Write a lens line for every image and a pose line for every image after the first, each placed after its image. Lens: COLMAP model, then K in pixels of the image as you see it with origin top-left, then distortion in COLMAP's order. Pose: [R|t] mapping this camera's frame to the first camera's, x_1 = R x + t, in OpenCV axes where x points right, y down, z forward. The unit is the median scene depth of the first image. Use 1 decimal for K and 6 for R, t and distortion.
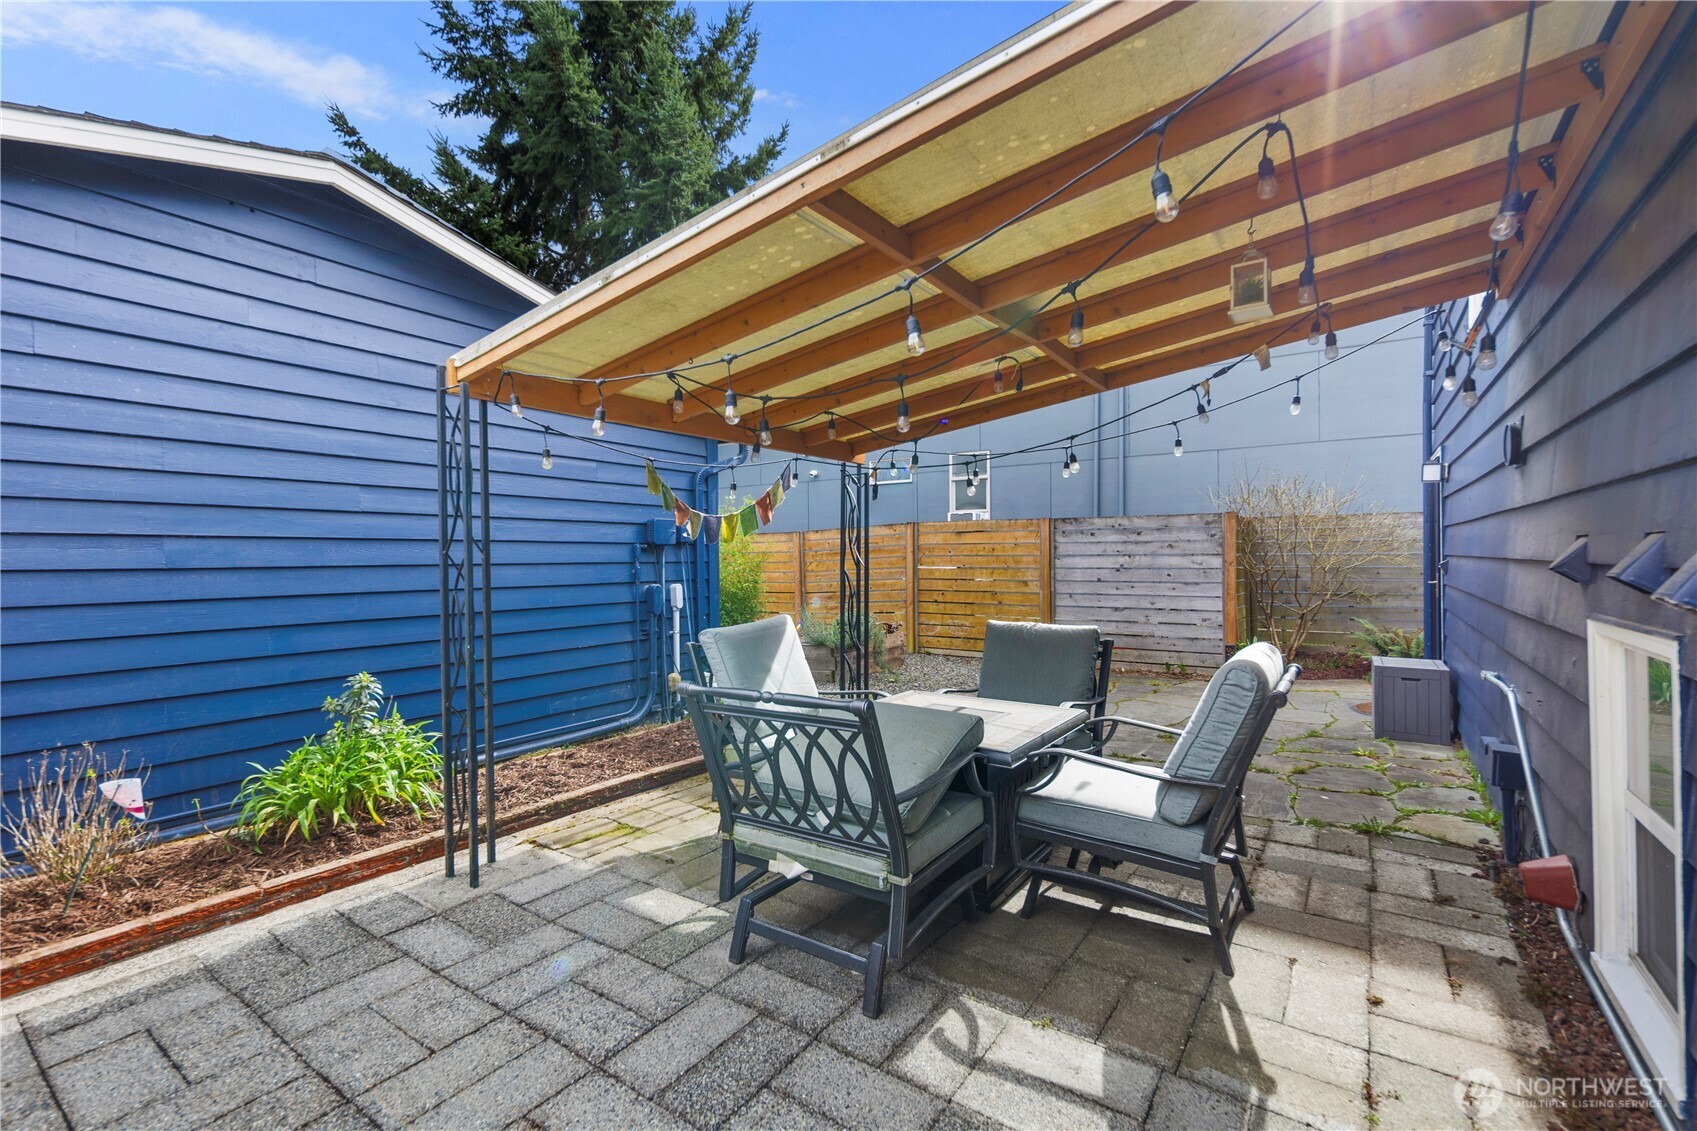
lens RADIAL K [[743.1, 0, 848.3], [0, 743.1, 559.3], [0, 0, 1]] dist [0.005364, -0.001373]
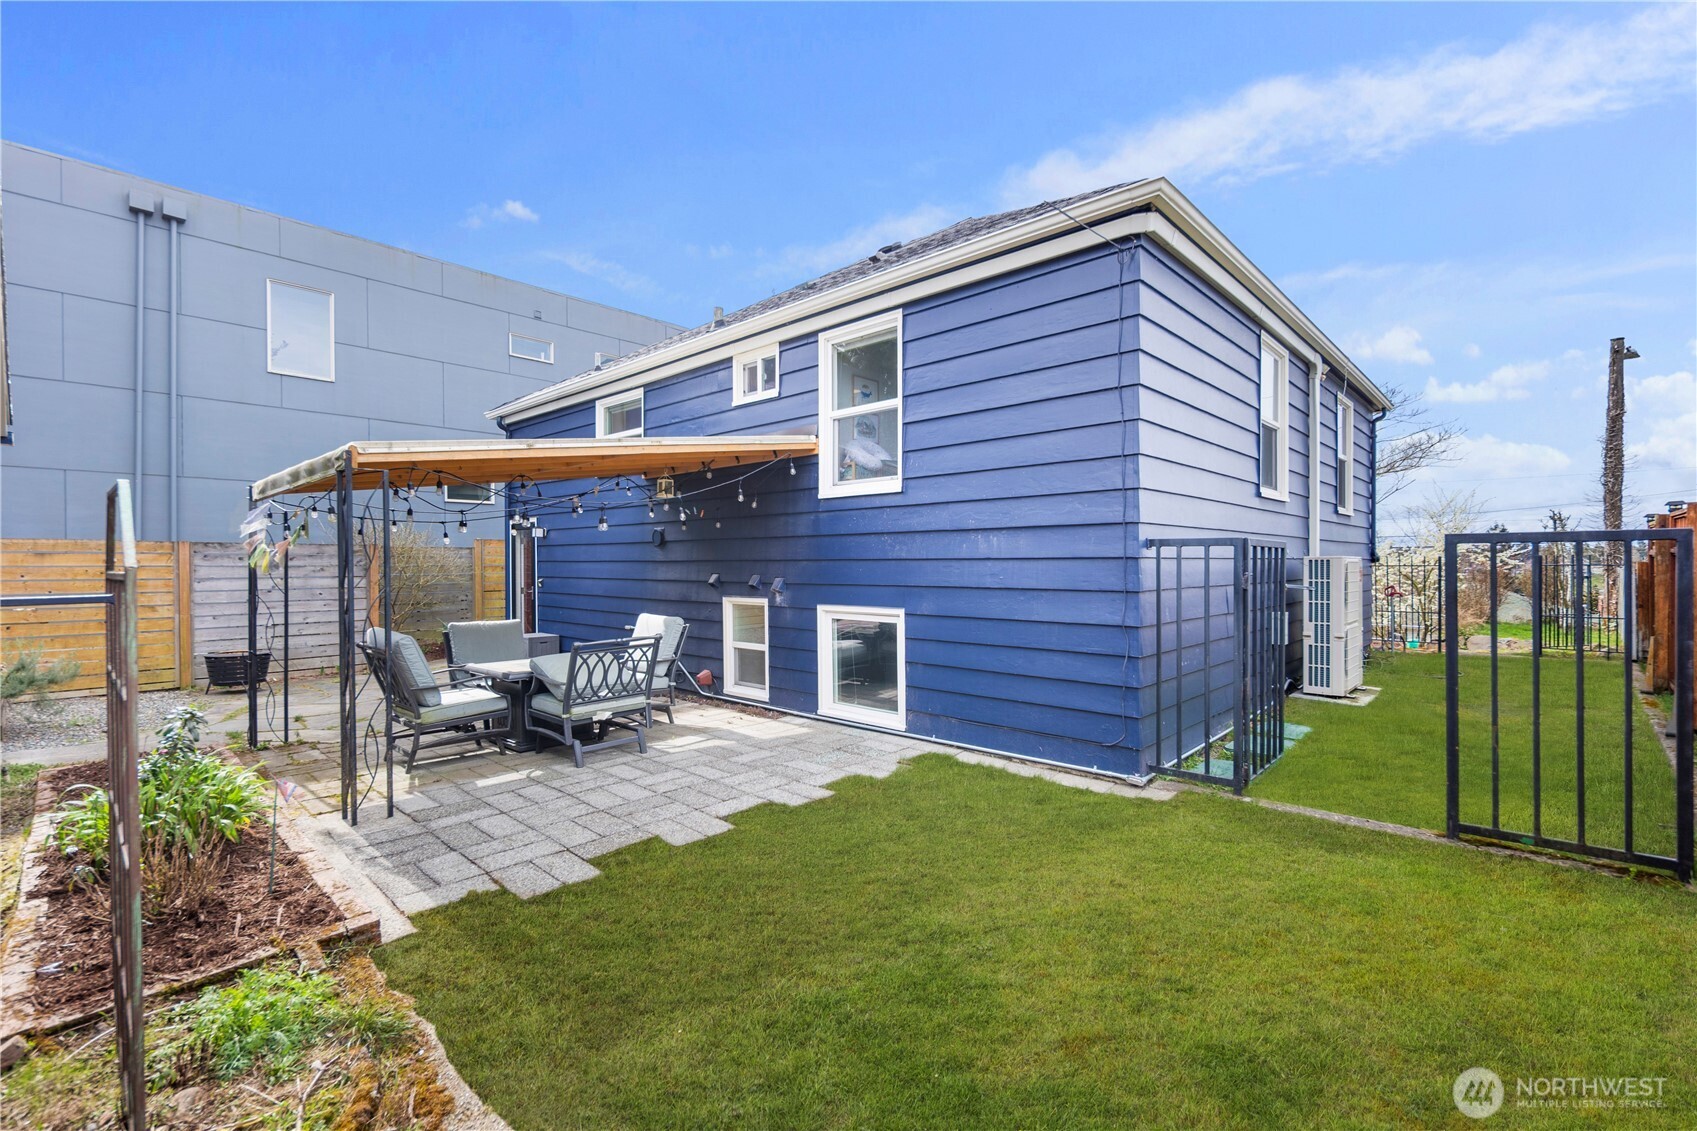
lens RADIAL K [[743.1, 0, 853.2], [0, 743.1, 565.1], [0, 0, 1]] dist [0.005364, -0.001373]
pose [[0.152608, 0.000285, 0.988287, -2.045643], [0.008269, 0.999965, -0.001566, -0.051558], [-0.988252, 0.008411, 0.152600, -0.143477]]
